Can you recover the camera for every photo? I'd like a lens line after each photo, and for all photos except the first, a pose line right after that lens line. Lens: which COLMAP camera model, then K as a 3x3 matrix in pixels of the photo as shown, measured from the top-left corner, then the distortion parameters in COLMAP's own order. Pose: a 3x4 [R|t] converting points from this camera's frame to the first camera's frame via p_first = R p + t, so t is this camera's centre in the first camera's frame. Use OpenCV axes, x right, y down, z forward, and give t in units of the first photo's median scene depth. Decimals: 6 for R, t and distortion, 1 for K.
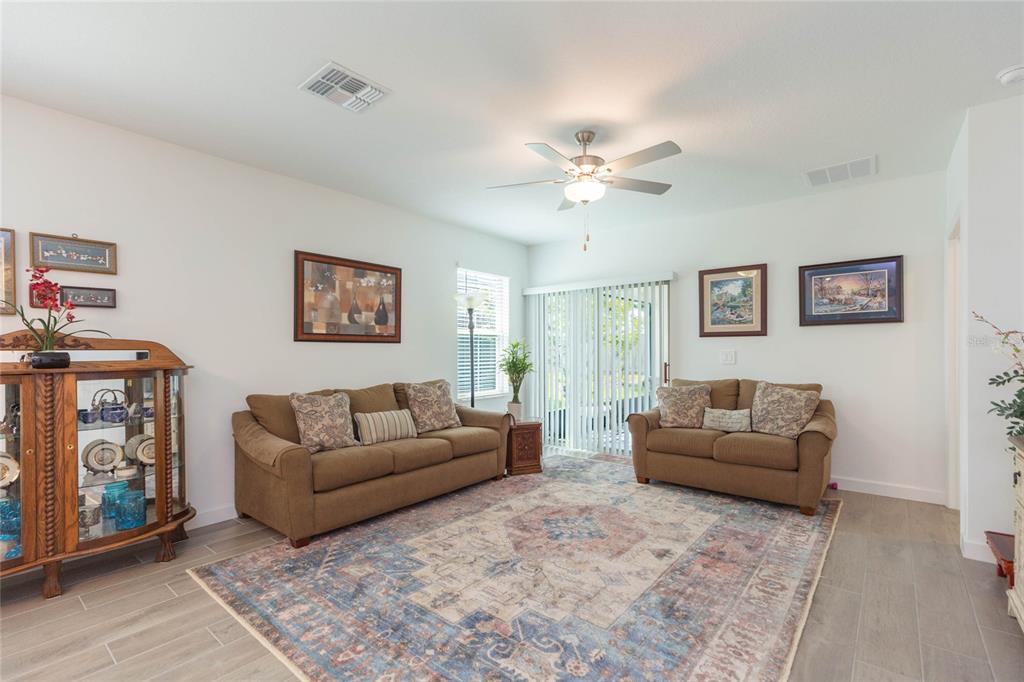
lens RADIAL K [[451.9, 0, 529.3], [0, 451.9, 354.0], [0, 0, 1]] dist [0.004032, 0.000318]
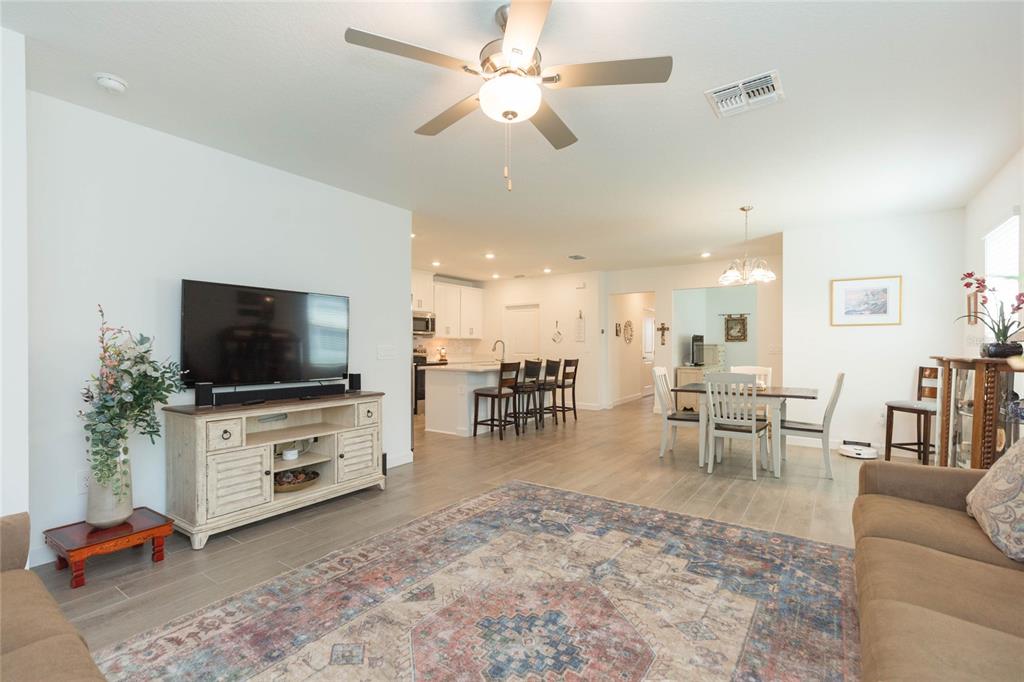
lens RADIAL K [[461.7, 0, 522.6], [0, 461.7, 347.1], [0, 0, 1]] dist [0.000941, -0.000054]
pose [[-0.998006, 0.006556, -0.062779, 0.117491], [0.005958, 0.999935, 0.009695, -0.008303], [0.062838, 0.009301, -0.997980, 1.345927]]
